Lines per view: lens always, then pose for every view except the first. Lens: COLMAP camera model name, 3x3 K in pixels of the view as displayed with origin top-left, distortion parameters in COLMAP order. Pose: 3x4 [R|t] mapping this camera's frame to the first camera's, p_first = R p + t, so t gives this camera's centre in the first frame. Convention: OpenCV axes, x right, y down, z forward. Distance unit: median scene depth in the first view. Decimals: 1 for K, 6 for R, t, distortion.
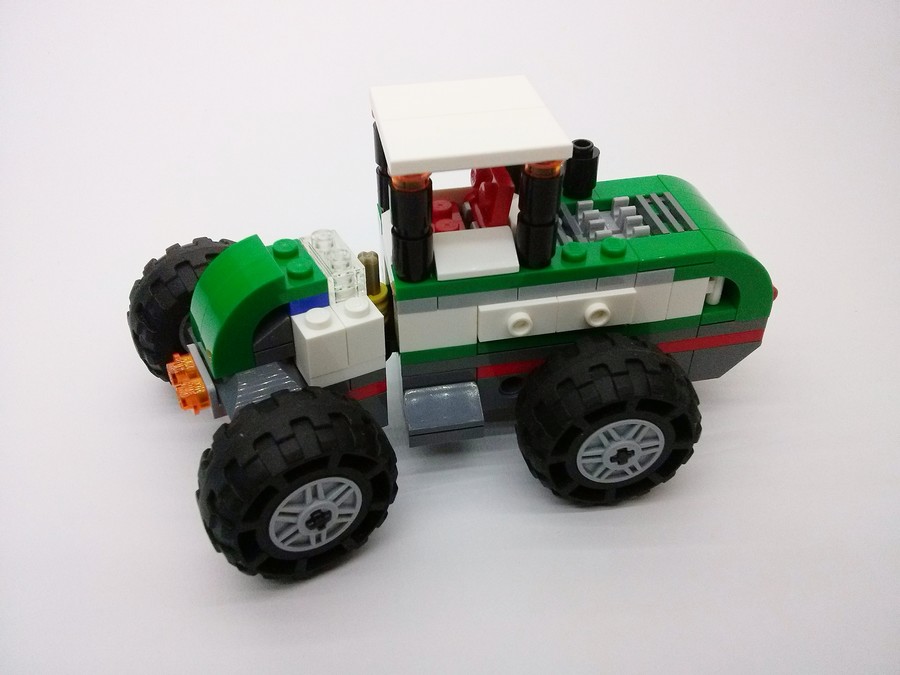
lens RADIAL K [[822.0, 0, 450.0], [0, 822.0, 337.5], [0, 0, 1]] dist [0.149838, -0.548526]
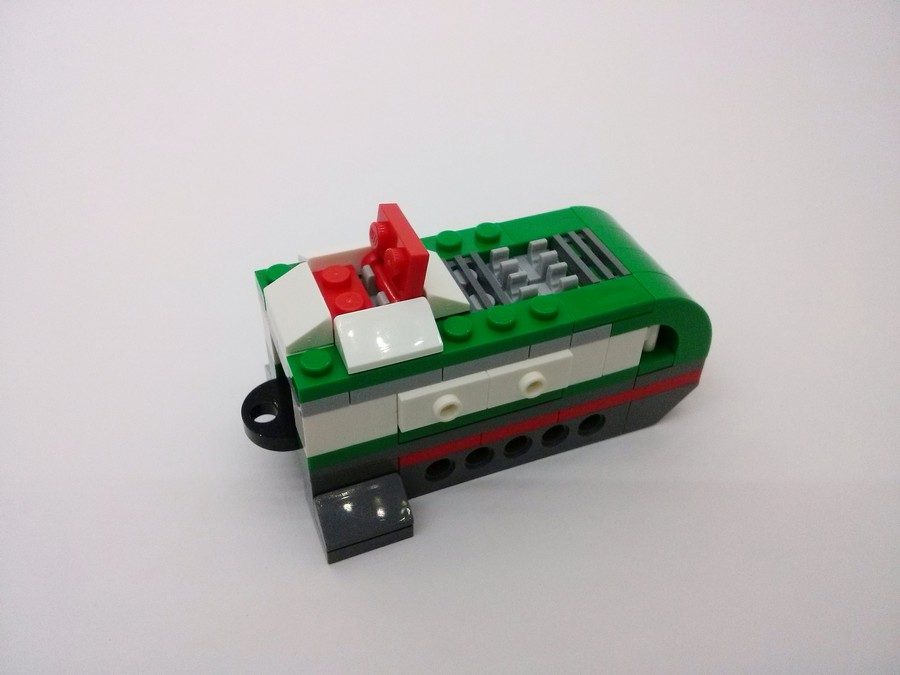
lens RADIAL K [[822.0, 0, 450.0], [0, 822.0, 337.5], [0, 0, 1]] dist [0.149838, -0.548526]
pose [[0.980471, -0.106387, 0.165405, -0.044016], [0.099307, 0.993773, 0.050524, -0.126791], [-0.169750, -0.033111, 0.984931, 0.156737]]
